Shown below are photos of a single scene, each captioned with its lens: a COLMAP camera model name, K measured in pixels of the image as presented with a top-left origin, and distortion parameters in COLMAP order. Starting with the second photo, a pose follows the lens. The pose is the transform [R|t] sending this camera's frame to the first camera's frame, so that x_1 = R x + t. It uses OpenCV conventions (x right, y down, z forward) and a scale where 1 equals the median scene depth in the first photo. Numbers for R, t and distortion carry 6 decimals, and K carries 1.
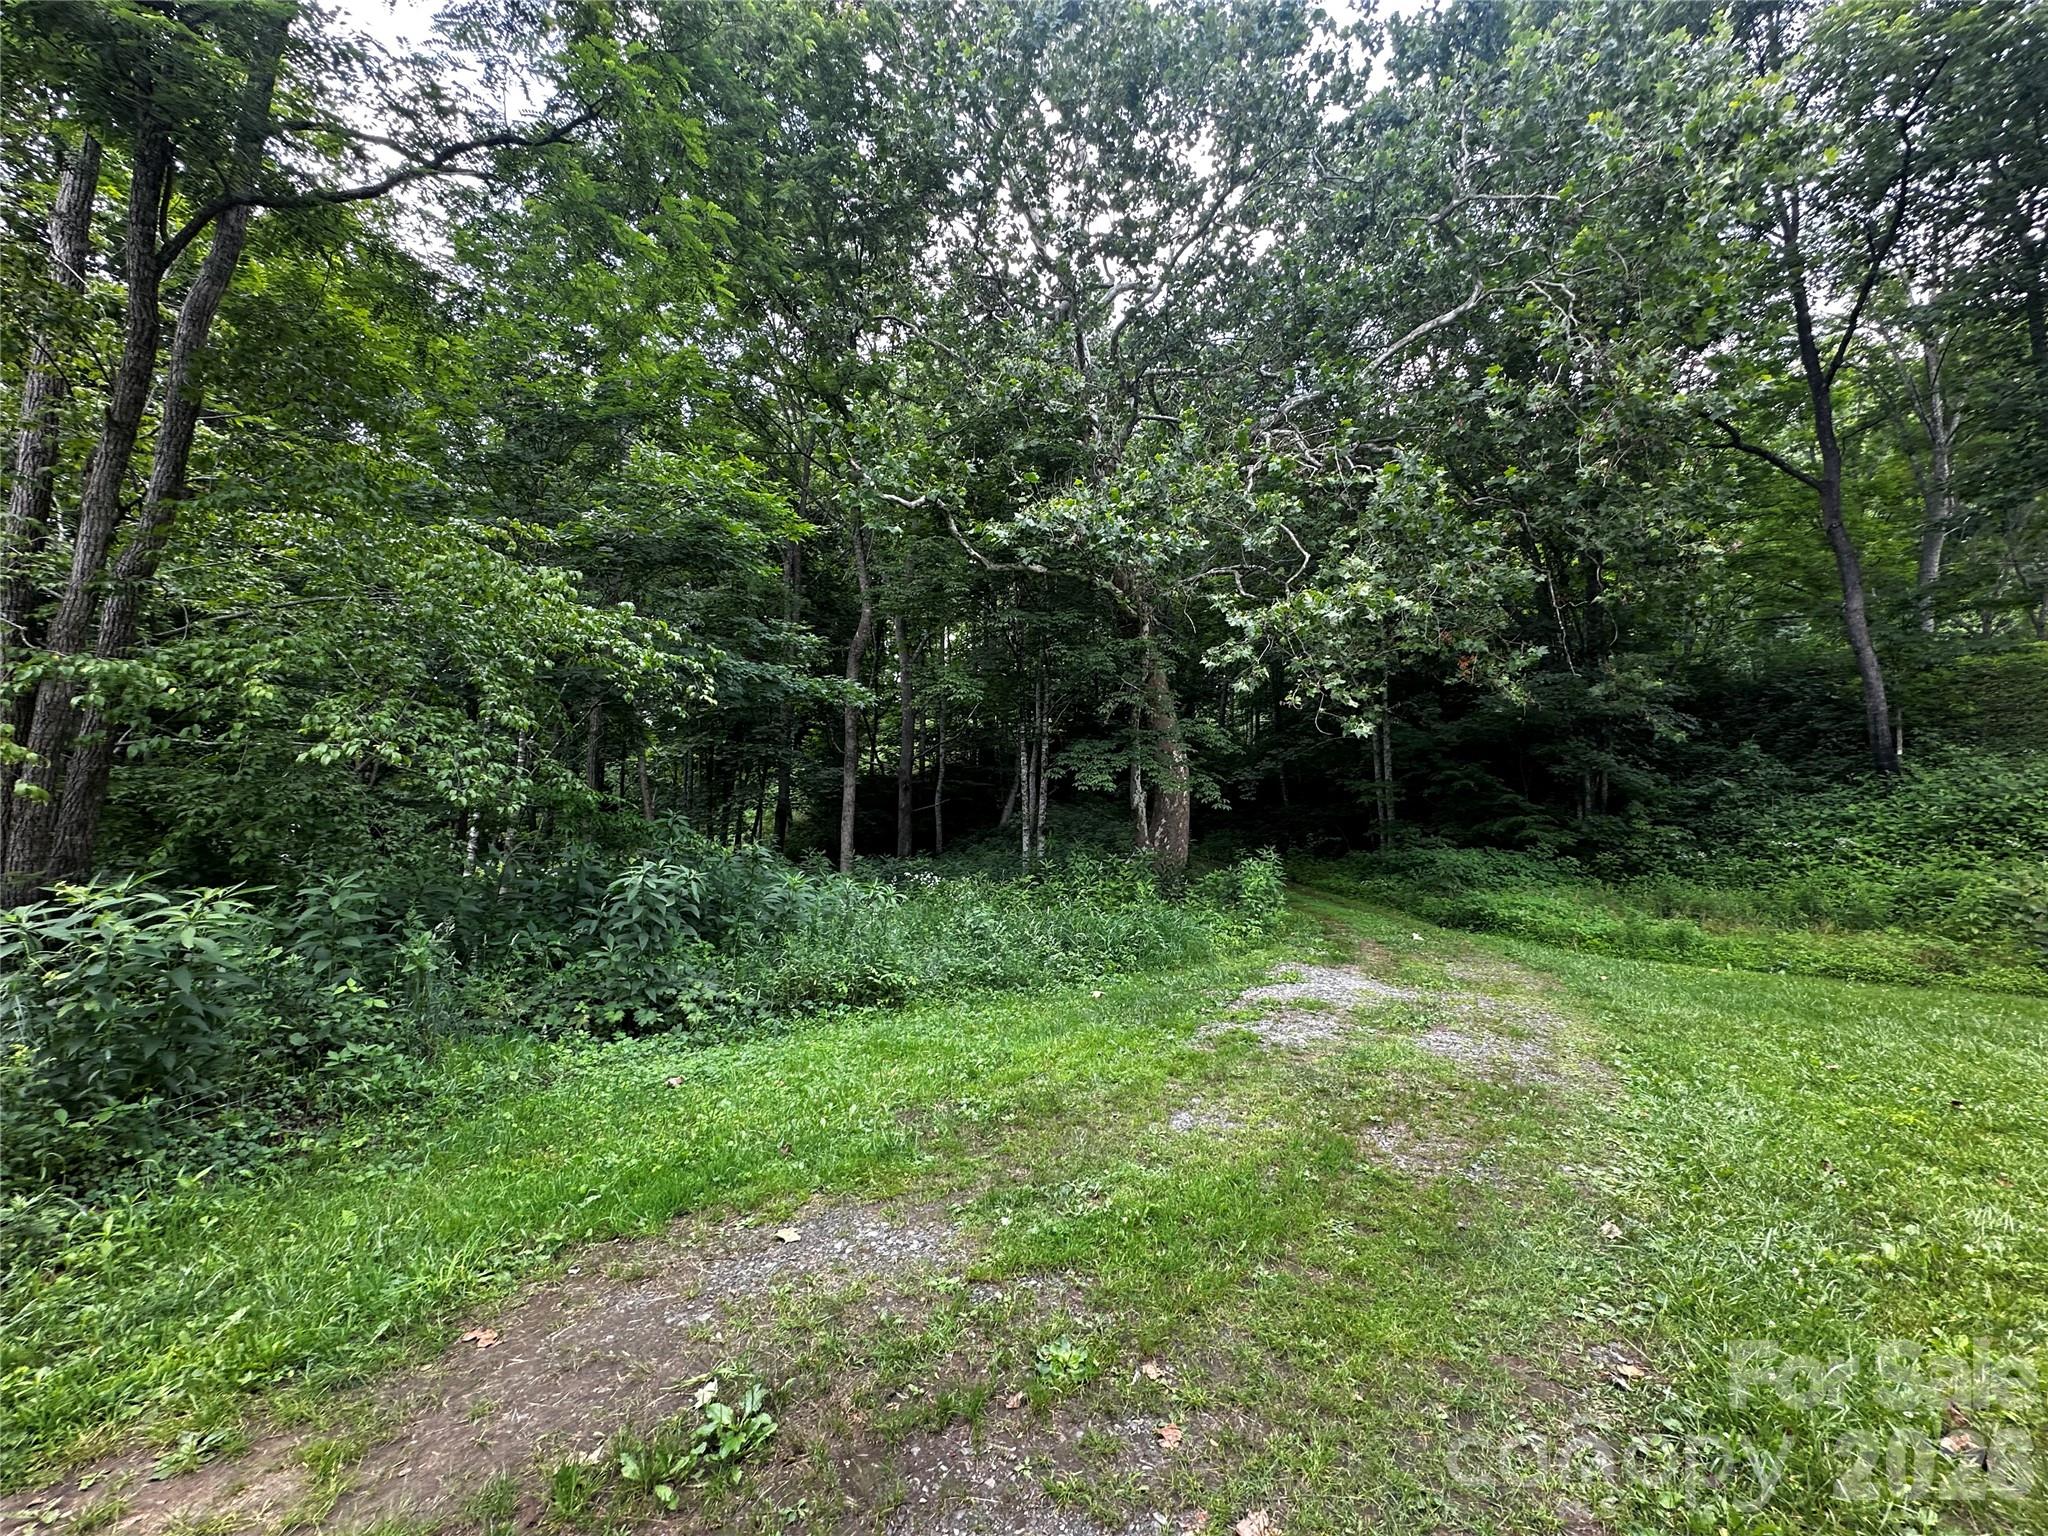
lens RADIAL K [[814.0, 0, 1027.9], [0, 814.0, 767.8], [0, 0, 1]] dist [-0.002864, 0.000569]
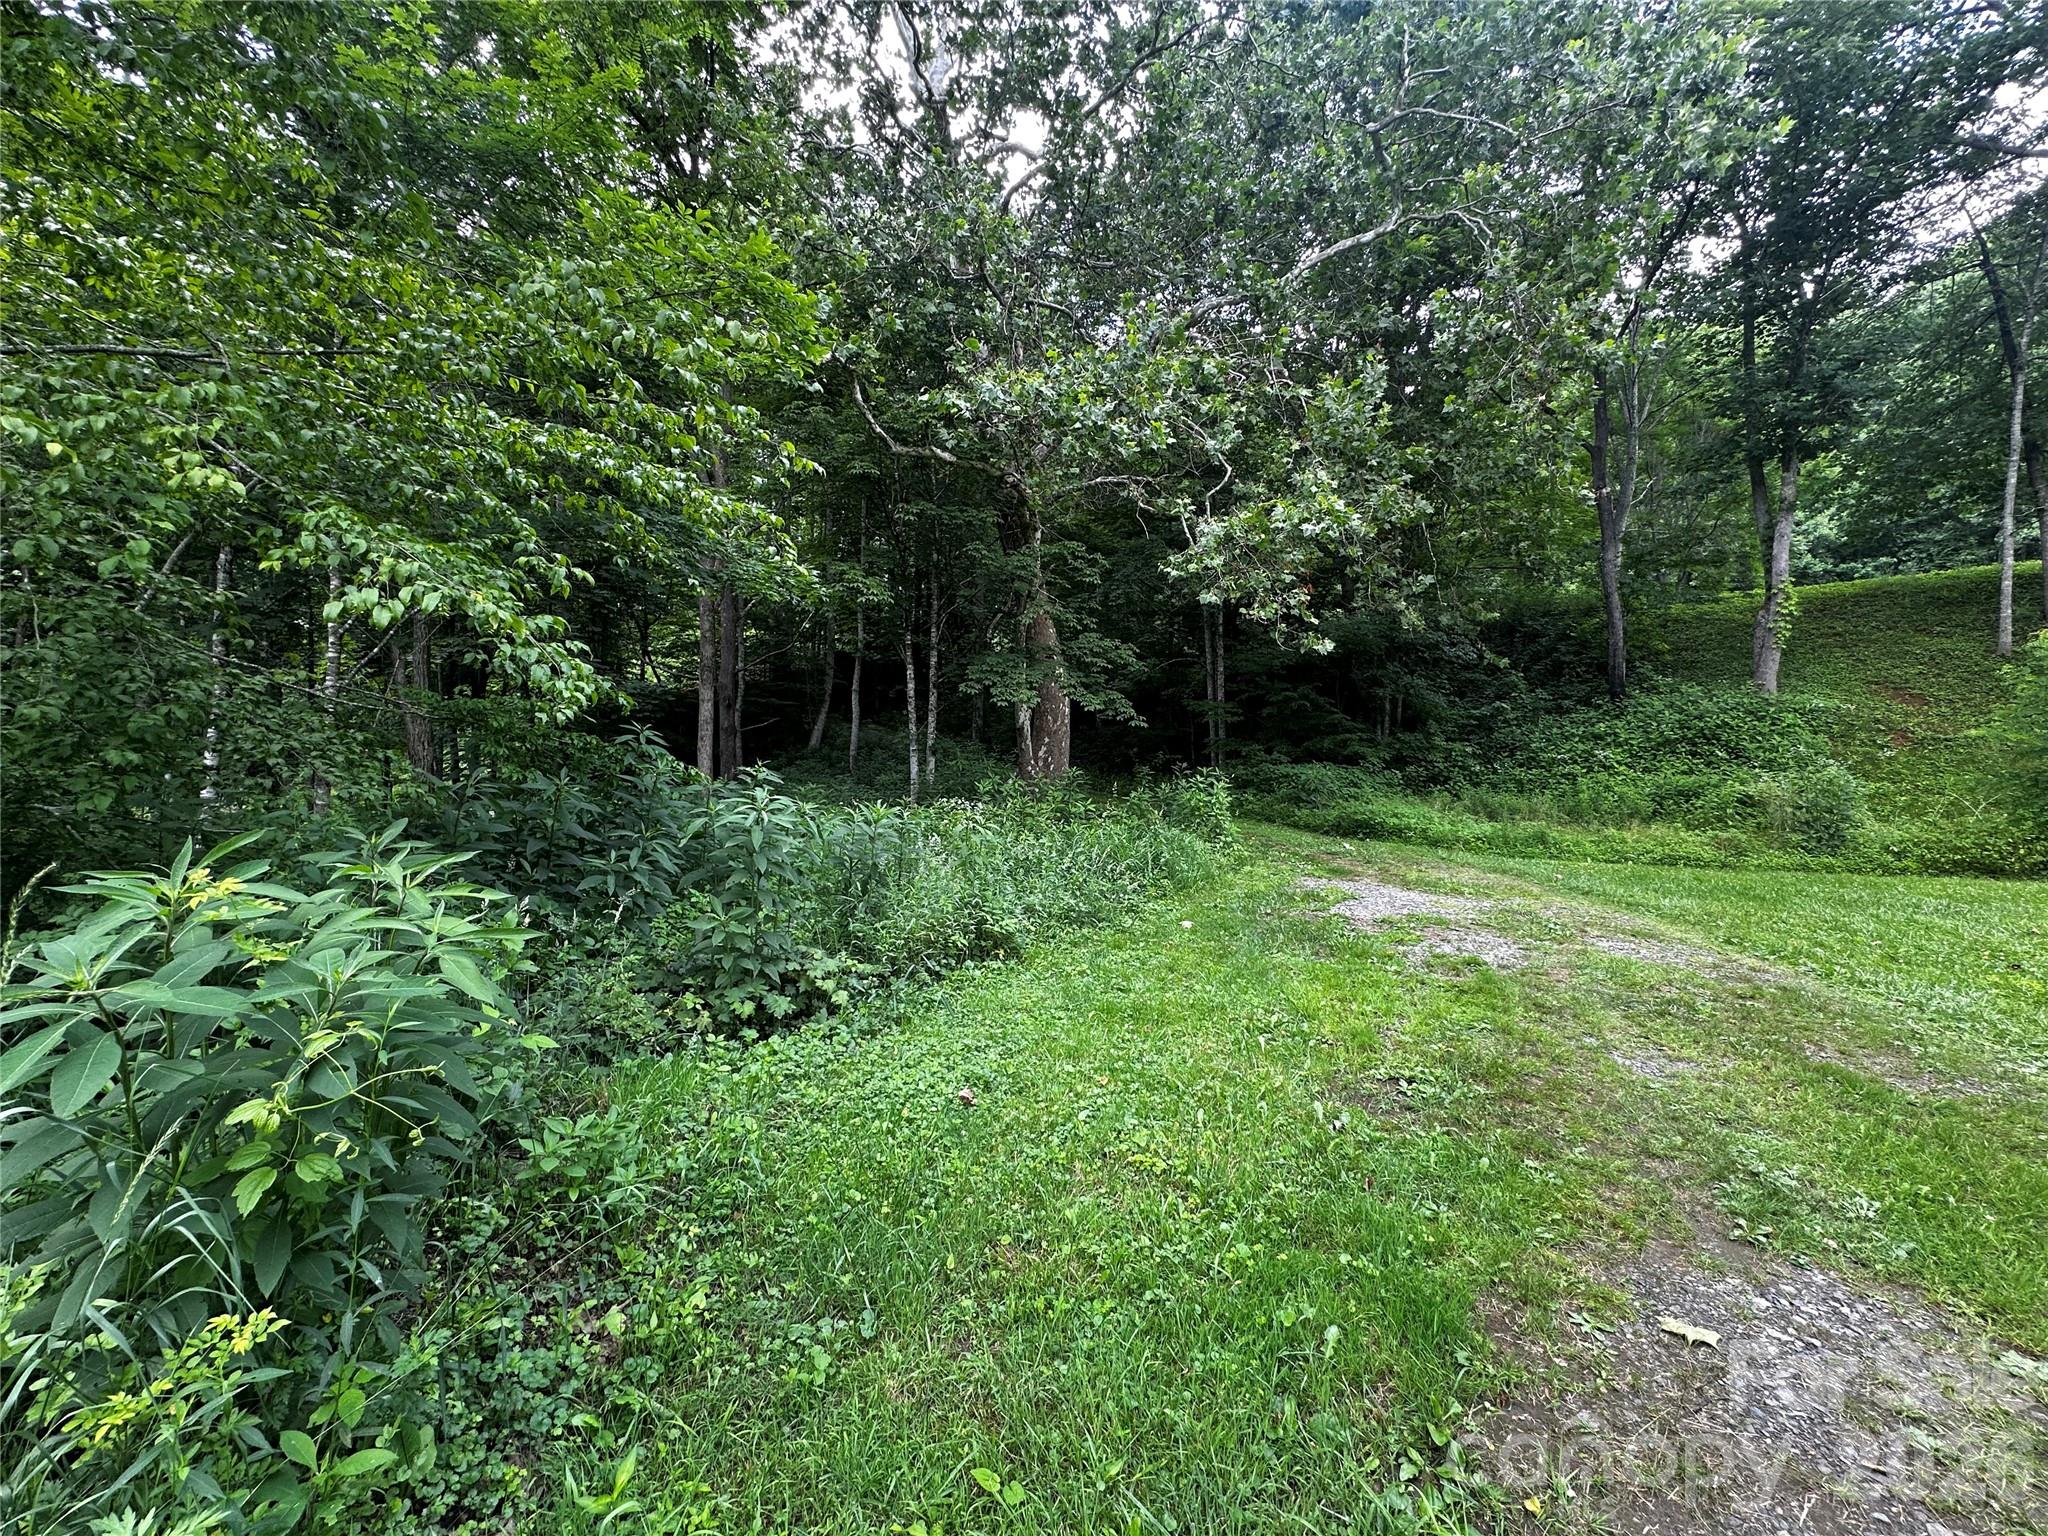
lens RADIAL K [[814.0, 0, 1027.8], [0, 814.0, 771.1], [0, 0, 1]] dist [-0.002864, 0.000569]
pose [[0.954341, -0.016522, 0.298261, -0.233014], [-0.013264, 0.995141, 0.097566, 0.012757], [-0.298424, -0.097067, 0.949485, 0.131159]]
